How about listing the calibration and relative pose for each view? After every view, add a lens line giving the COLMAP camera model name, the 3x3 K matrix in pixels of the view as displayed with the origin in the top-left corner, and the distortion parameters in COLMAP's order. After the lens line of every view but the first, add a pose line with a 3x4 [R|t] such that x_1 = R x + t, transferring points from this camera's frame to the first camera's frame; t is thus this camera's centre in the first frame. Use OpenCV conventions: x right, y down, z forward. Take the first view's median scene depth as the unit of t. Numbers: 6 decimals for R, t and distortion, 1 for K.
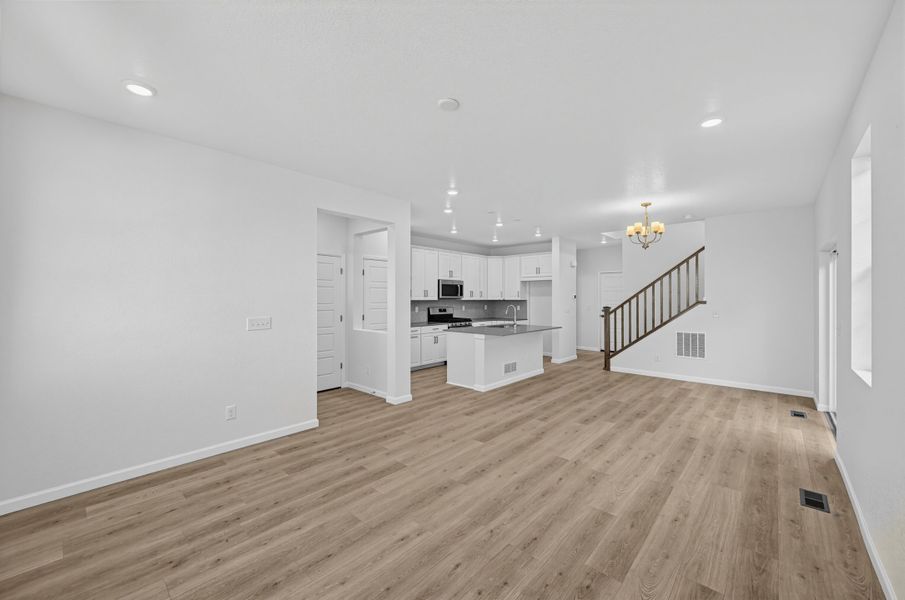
lens RADIAL K [[352.6, 0, 450.7], [0, 352.6, 297.4], [0, 0, 1]] dist [-0.000698, 0.000070]
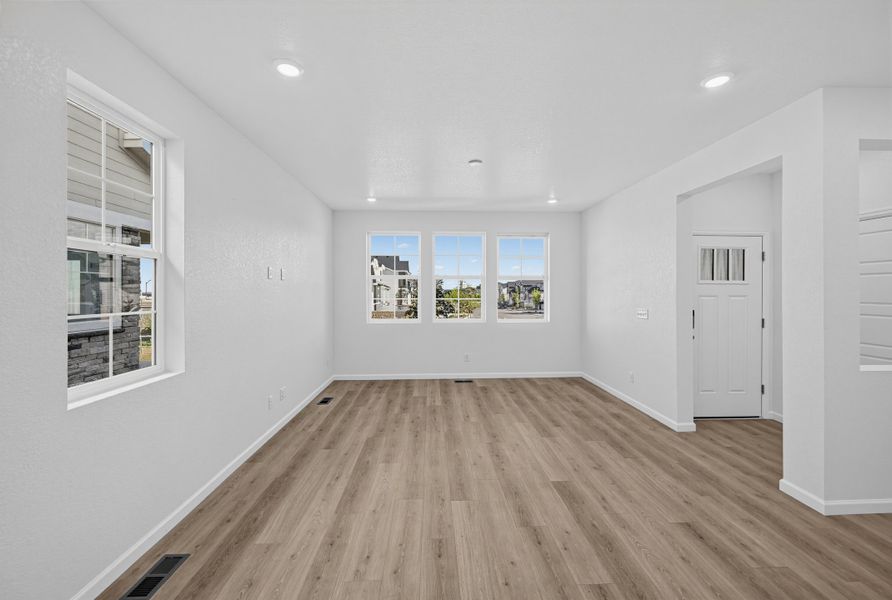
lens RADIAL K [[351.1, 0, 445.0], [0, 351.1, 293.2], [0, 0, 1]] dist [-0.001623, 0.000235]
pose [[-0.704064, 0.002999, -0.710130, 0.640299], [0.001078, 0.999994, 0.003155, -0.002448], [0.710135, 0.001456, -0.704064, 1.095289]]
